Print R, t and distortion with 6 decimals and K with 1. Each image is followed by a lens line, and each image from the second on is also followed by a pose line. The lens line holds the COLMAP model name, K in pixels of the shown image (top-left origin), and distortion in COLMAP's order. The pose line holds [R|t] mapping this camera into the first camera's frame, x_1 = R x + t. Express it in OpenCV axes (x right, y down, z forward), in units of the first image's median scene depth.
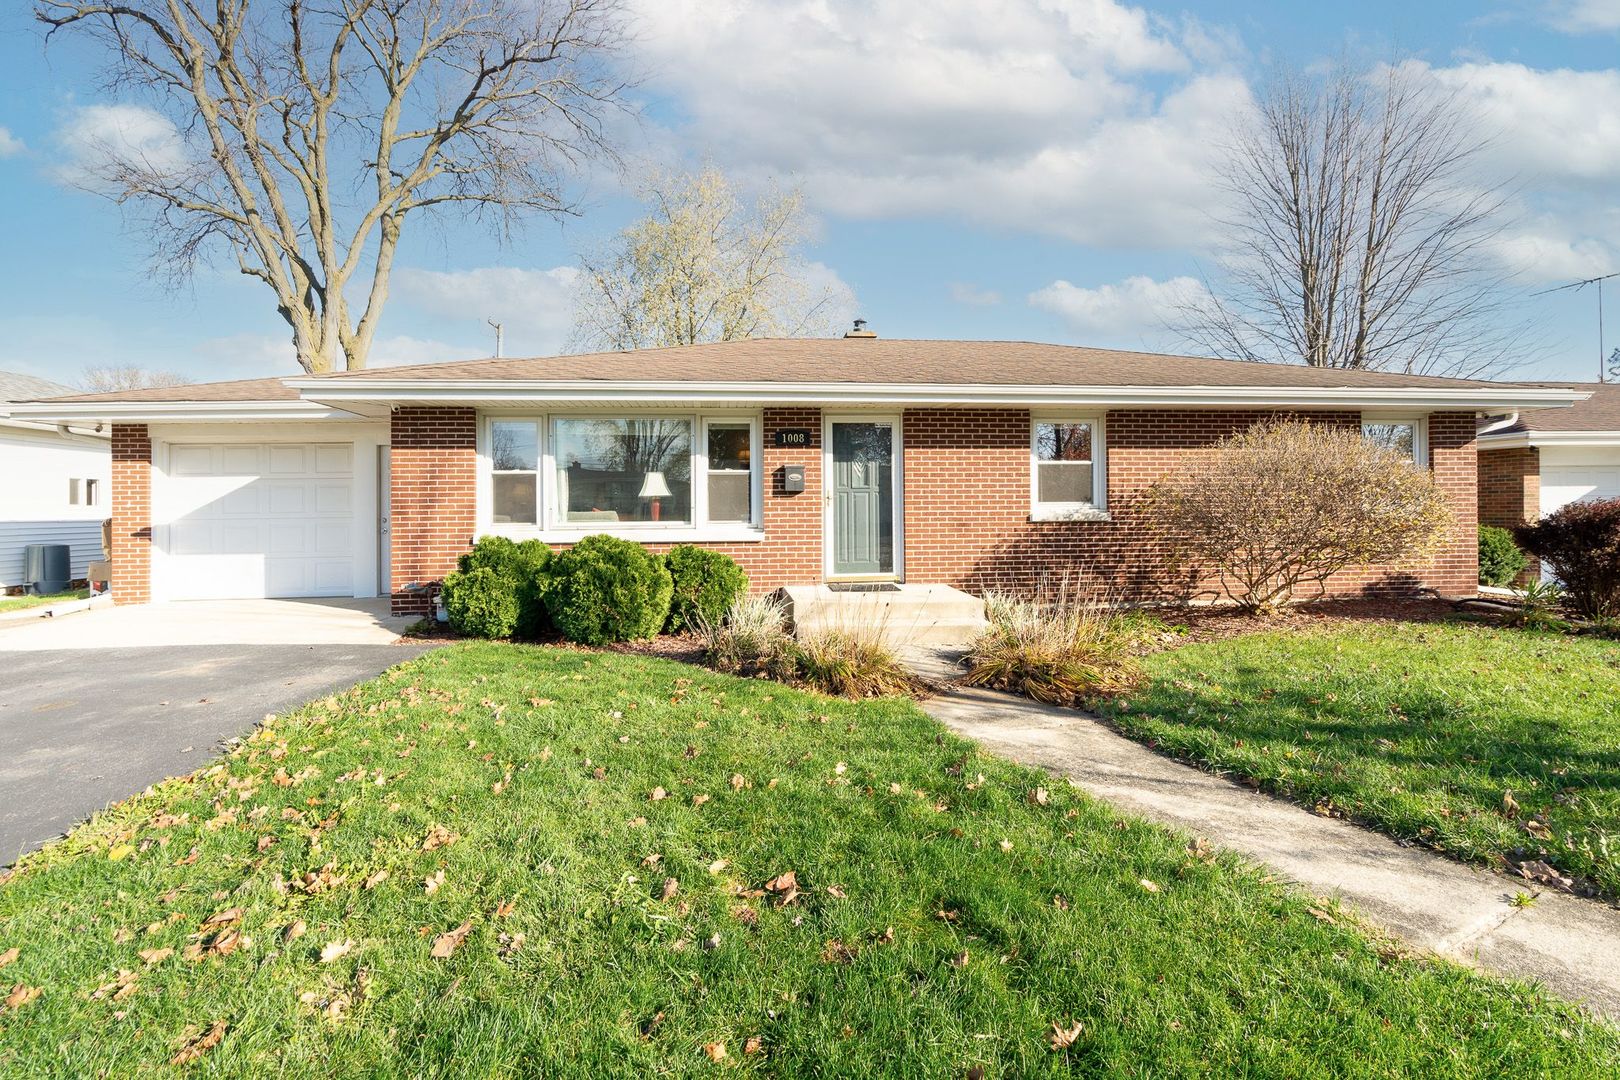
lens RADIAL K [[748.5, 0, 819.2], [0, 748.5, 509.1], [0, 0, 1]] dist [0.009641, -0.001986]
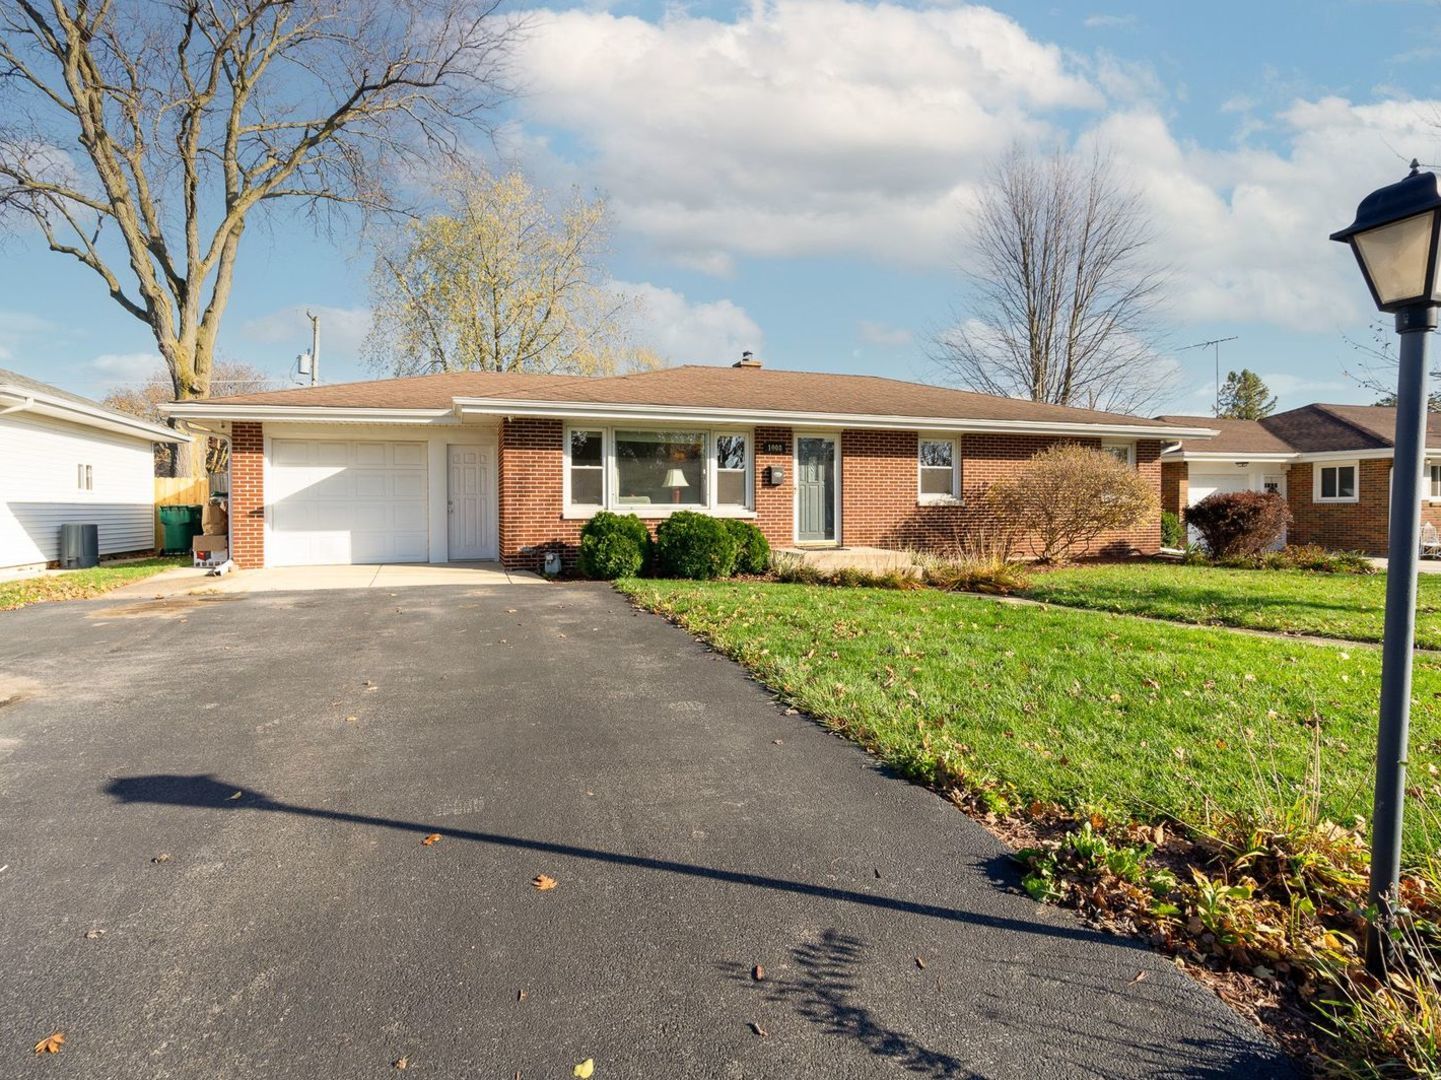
lens RADIAL K [[762.2, 0, 712.5], [0, 762.2, 528.4], [0, 0, 1]] dist [0.007797, -0.000316]
pose [[0.973345, -0.000718, 0.229346, -0.454605], [-0.005739, 0.999606, 0.027485, 0.020832], [-0.229276, -0.028069, 0.972957, -0.393217]]
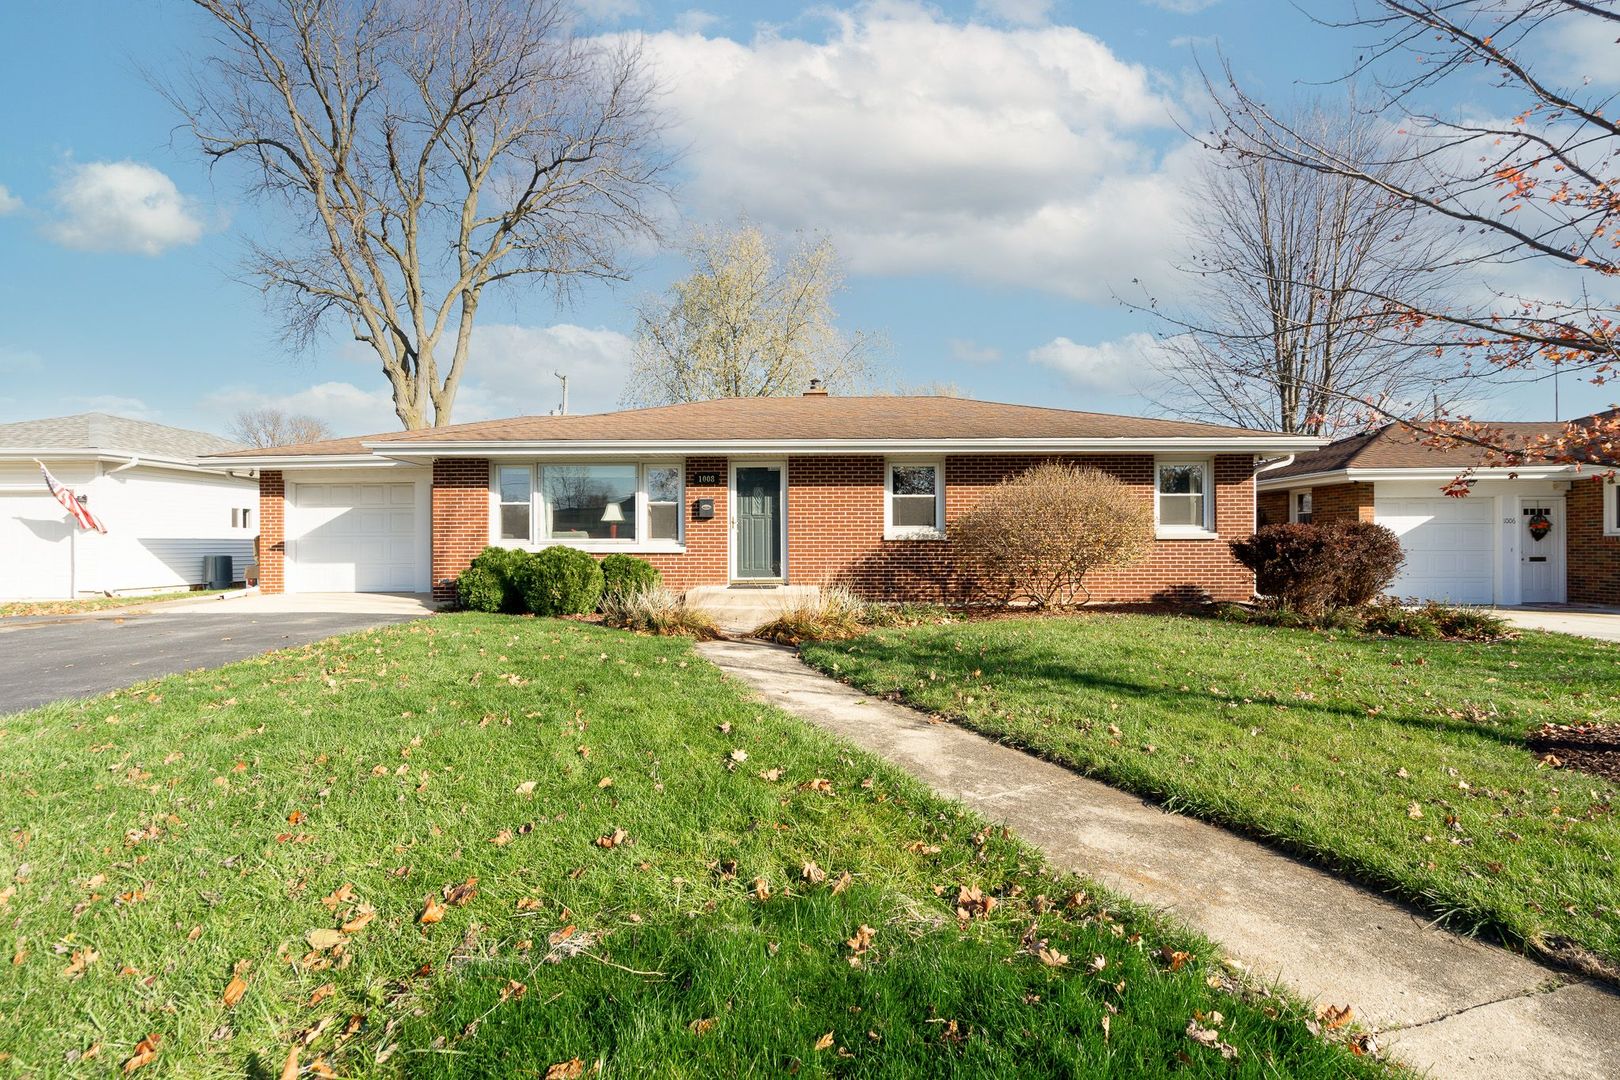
lens RADIAL K [[748.5, 0, 819.2], [0, 748.5, 552.7], [0, 0, 1]] dist [0.009641, -0.001986]
pose [[0.993519, 0.007247, -0.113432, 0.302164], [-0.005573, 0.999871, 0.015069, 0.017873], [0.113526, -0.014339, 0.993432, -0.323517]]
